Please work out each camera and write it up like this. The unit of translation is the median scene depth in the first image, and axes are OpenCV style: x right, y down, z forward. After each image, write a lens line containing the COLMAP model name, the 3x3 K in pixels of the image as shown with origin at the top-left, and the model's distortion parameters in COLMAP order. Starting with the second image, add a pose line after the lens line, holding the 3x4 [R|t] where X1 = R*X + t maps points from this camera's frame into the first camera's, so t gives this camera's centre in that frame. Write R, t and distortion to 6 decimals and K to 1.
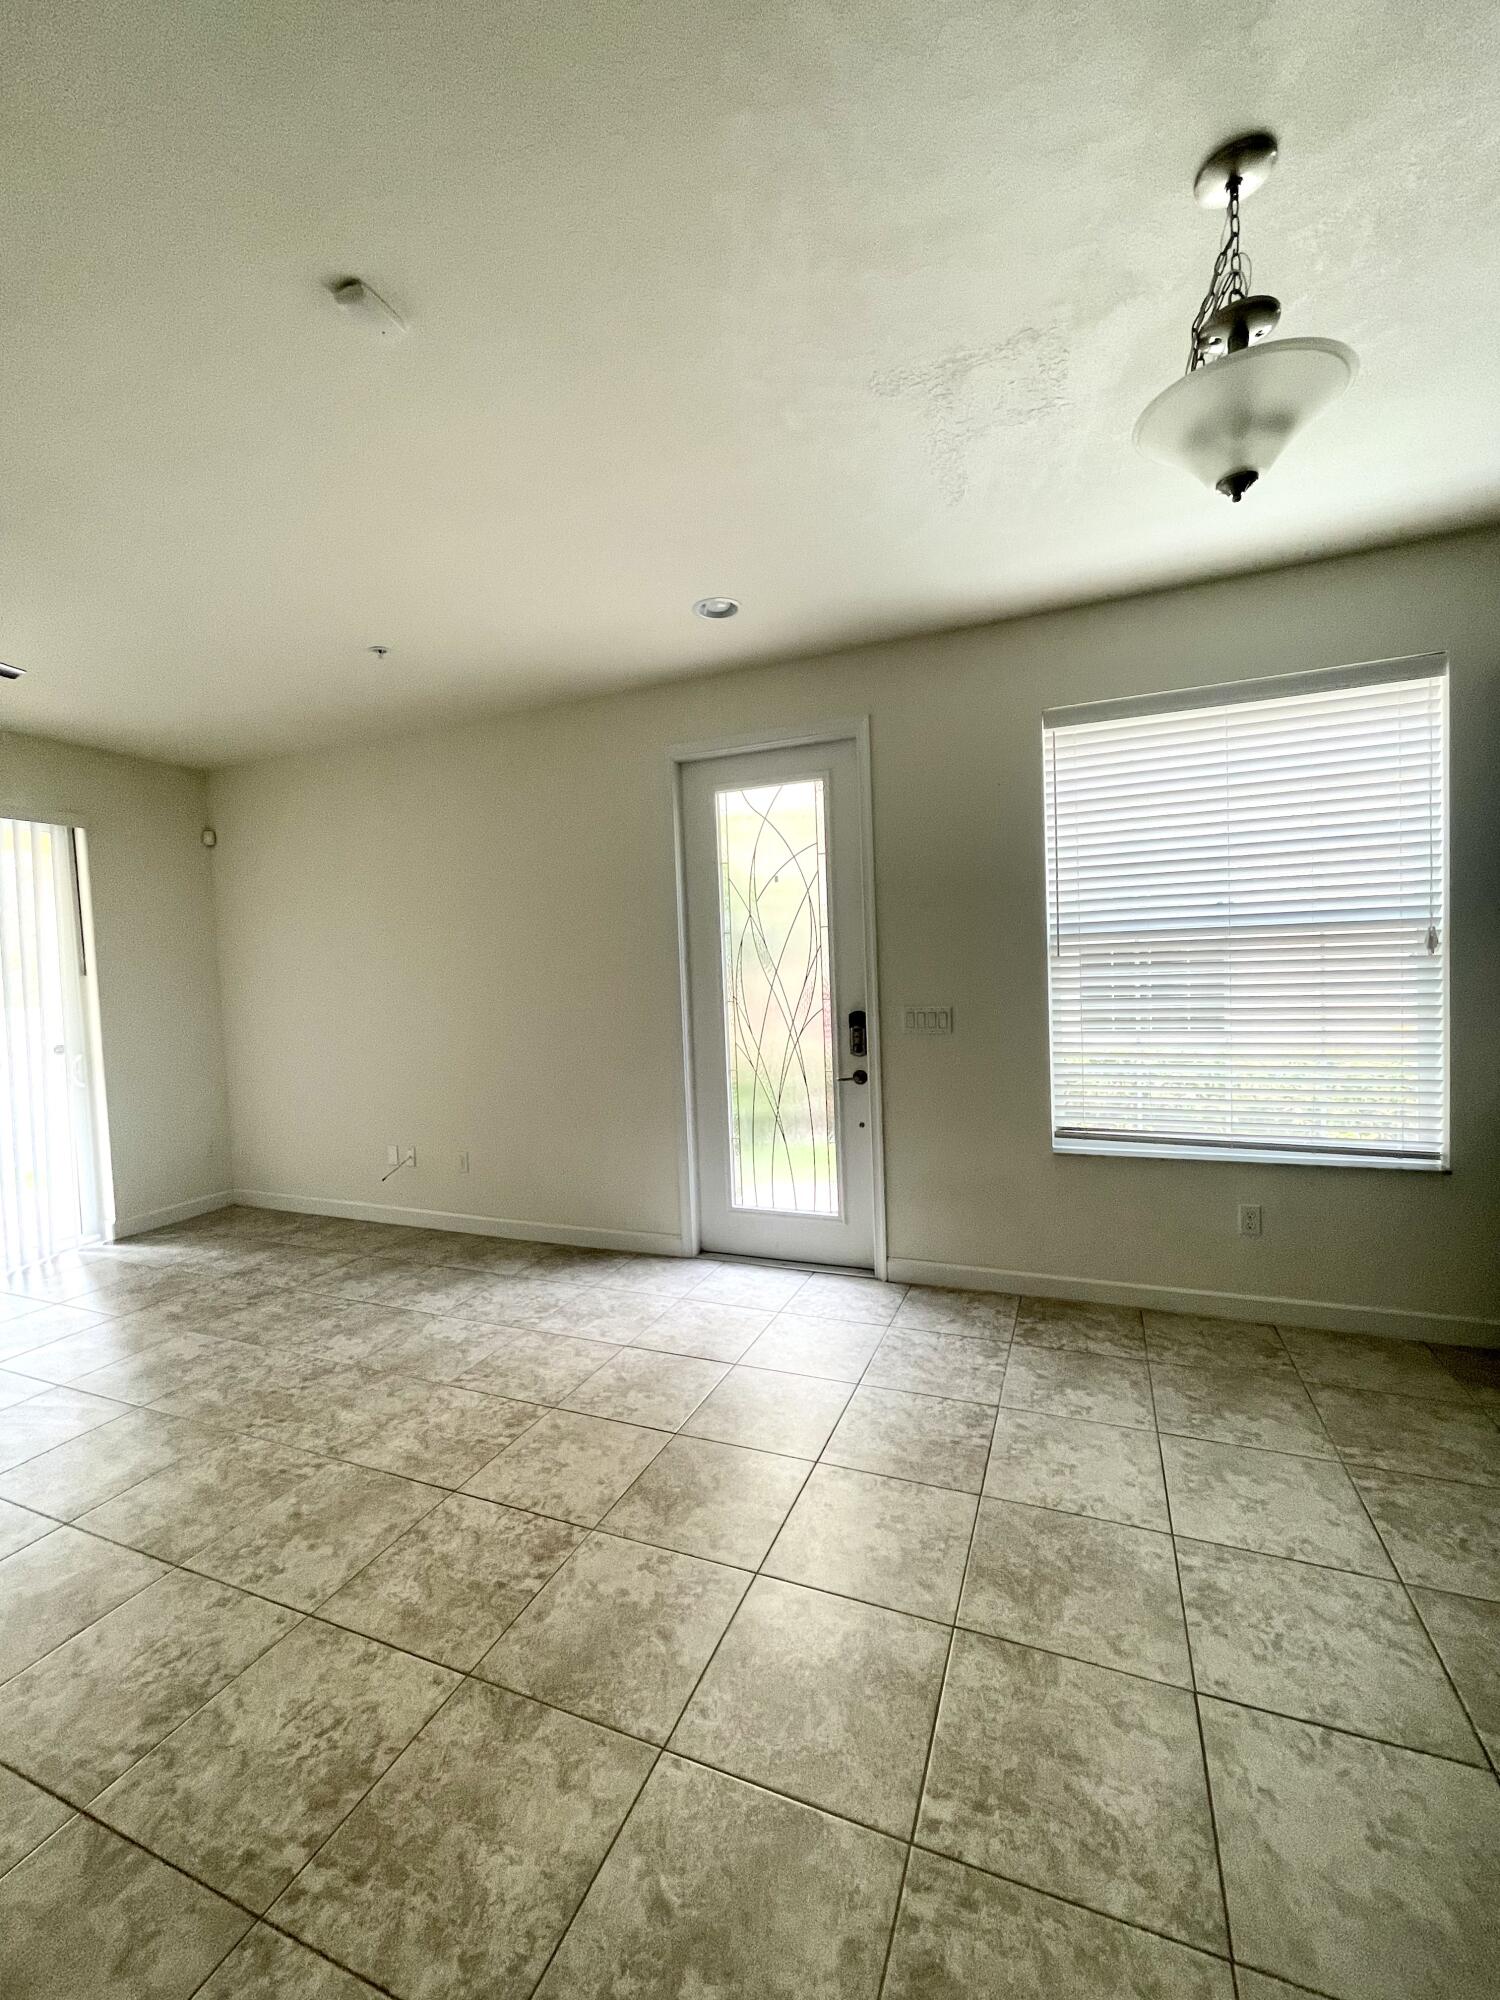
lens RADIAL K [[820.9, 0, 759.5], [0, 820.9, 999.9], [0, 0, 1]] dist [-0.002067, -0.000030]
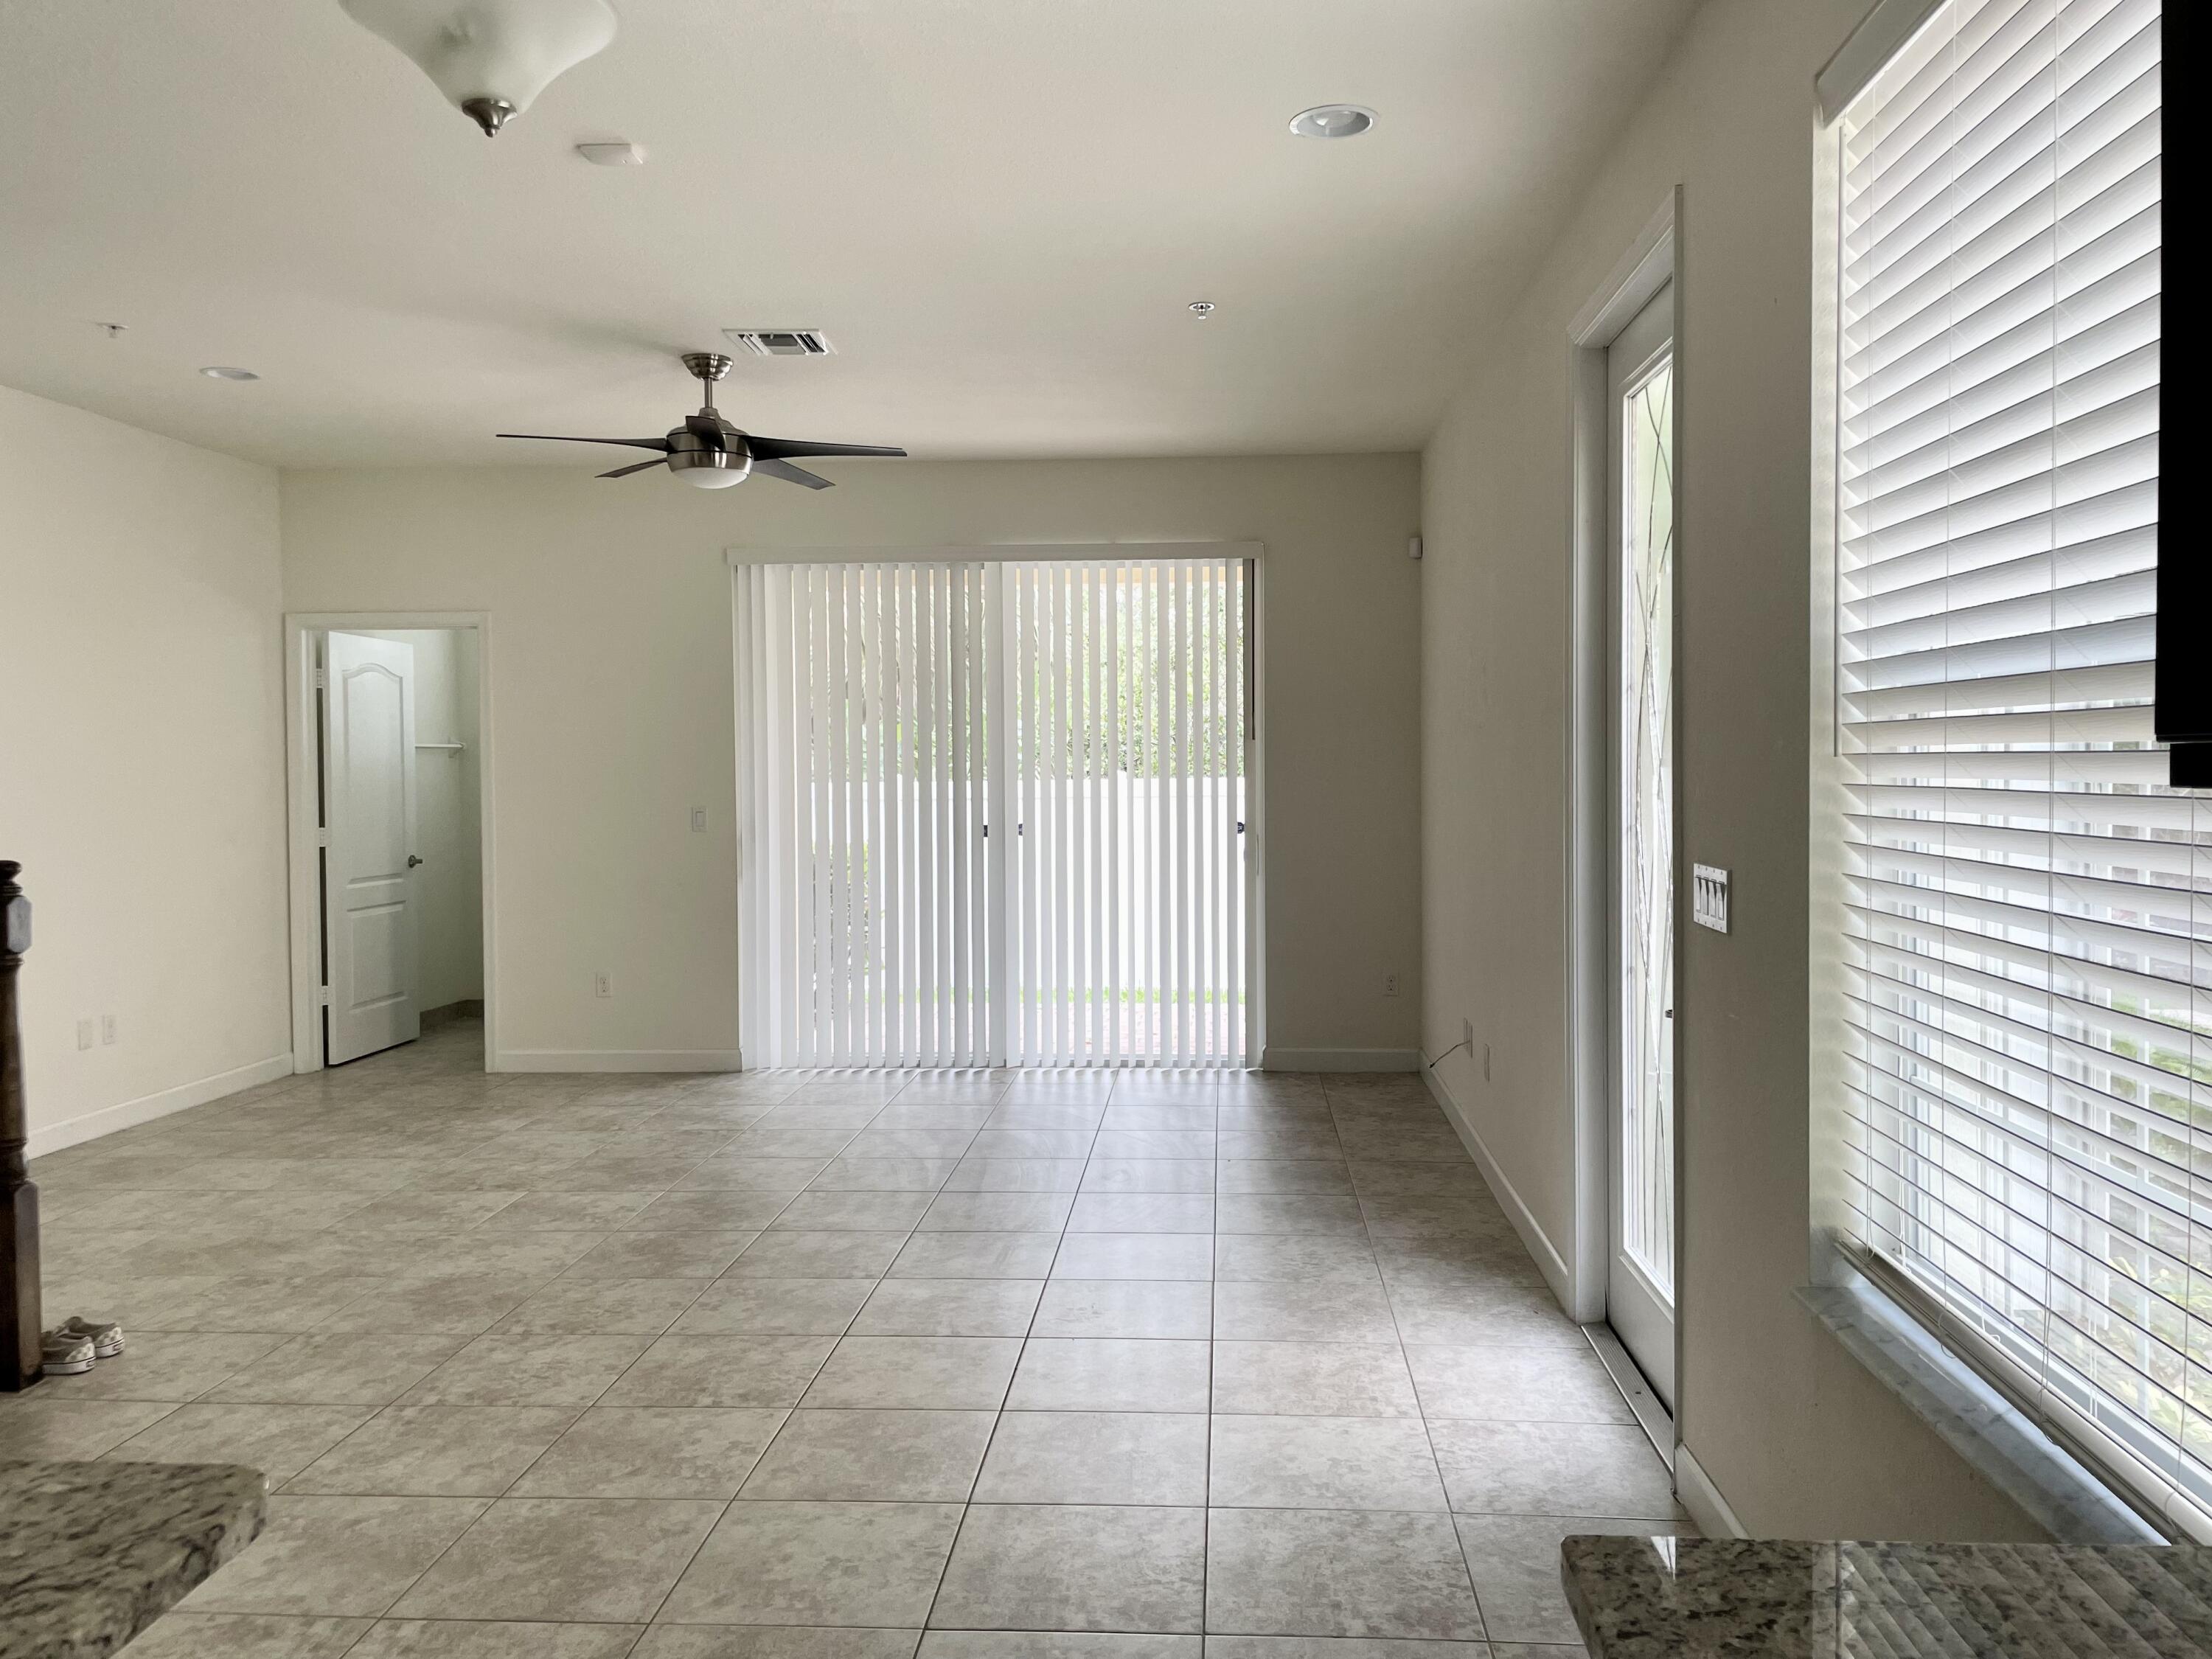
lens RADIAL K [[1675.8, 0, 1112.6], [0, 1675.8, 820.6], [0, 0, 1]] dist [0.084432, -0.092175]
pose [[0.310946, 0.069351, -0.947894, 1.411237], [-0.043230, 0.997334, 0.058787, -0.080003], [0.949444, 0.022697, 0.313115, 0.683593]]
